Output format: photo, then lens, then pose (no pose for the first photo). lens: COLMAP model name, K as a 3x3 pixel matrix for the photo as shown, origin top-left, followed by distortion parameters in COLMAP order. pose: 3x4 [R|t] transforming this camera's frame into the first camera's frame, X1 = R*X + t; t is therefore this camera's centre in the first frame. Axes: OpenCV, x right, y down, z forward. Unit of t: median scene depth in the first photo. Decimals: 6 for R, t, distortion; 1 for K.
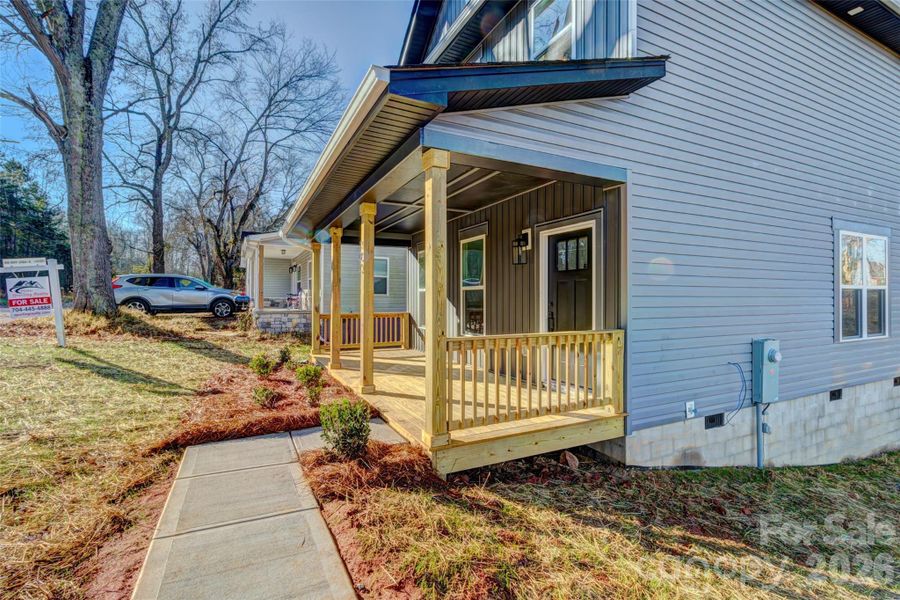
lens RADIAL K [[414.9, 0, 448.3], [0, 414.9, 298.6], [0, 0, 1]] dist [0.001040, 0.000242]
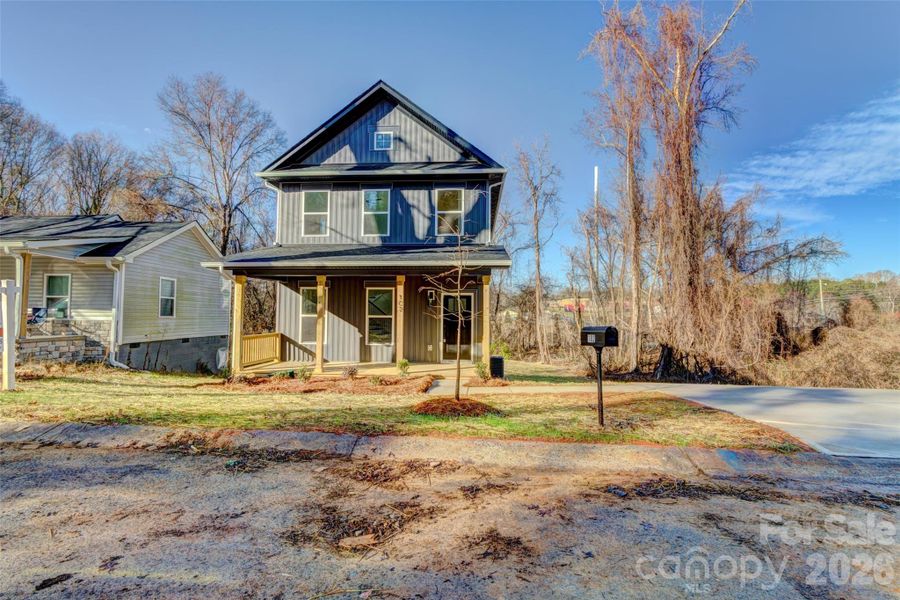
lens RADIAL K [[414.9, 0, 448.3], [0, 414.9, 298.6], [0, 0, 1]] dist [0.001040, 0.000242]
pose [[0.481878, 0.035688, 0.875511, -0.453090], [-0.007352, 0.999300, -0.036687, -0.013038], [-0.876207, 0.011242, 0.481803, -0.030062]]
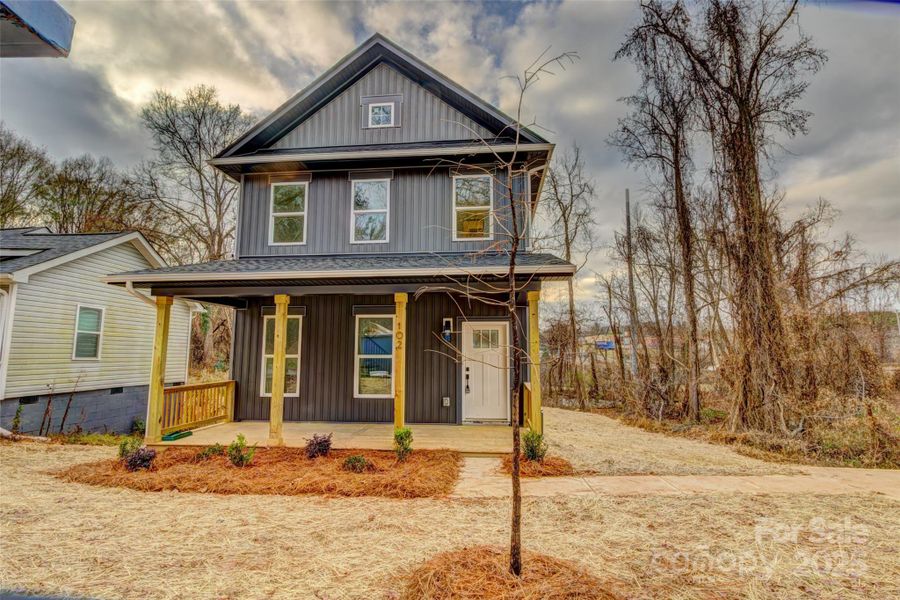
lens RADIAL K [[414.9, 0, 448.3], [0, 414.9, 298.6], [0, 0, 1]] dist [0.001040, 0.000242]
pose [[0.516527, 0.111626, 0.848964, -0.297954], [-0.001299, 0.991567, -0.129586, -0.012355], [-0.856270, 0.065831, 0.512317, 0.063860]]
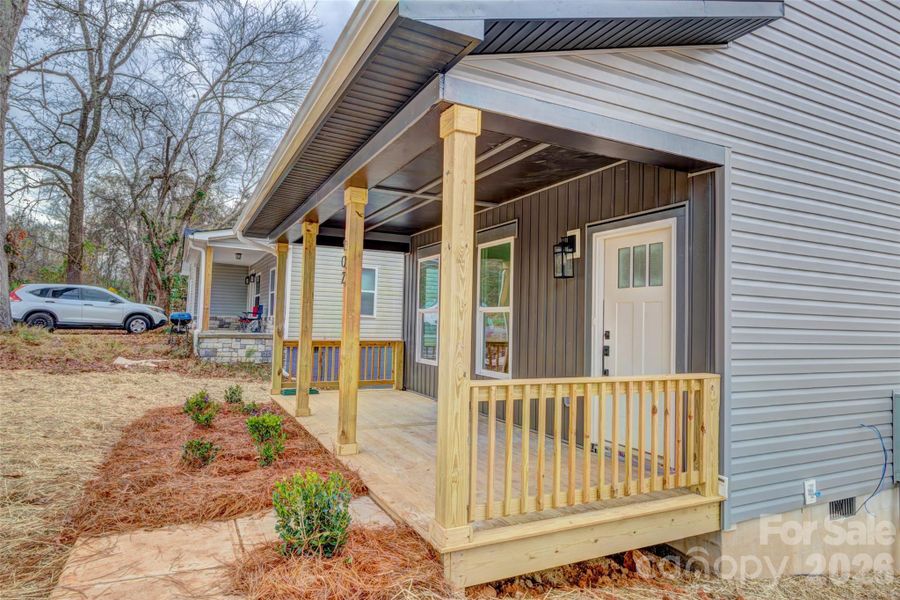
lens RADIAL K [[535.2, 0, 450.0], [0, 535.2, 300.0], [0, 0, 1]] dist [0.003829, 0.000283]
pose [[0.999699, 0.024504, -0.001249, -0.006243], [-0.024535, 0.998794, -0.042531, -0.000110], [0.000206, 0.042548, 0.999094, 0.019942]]
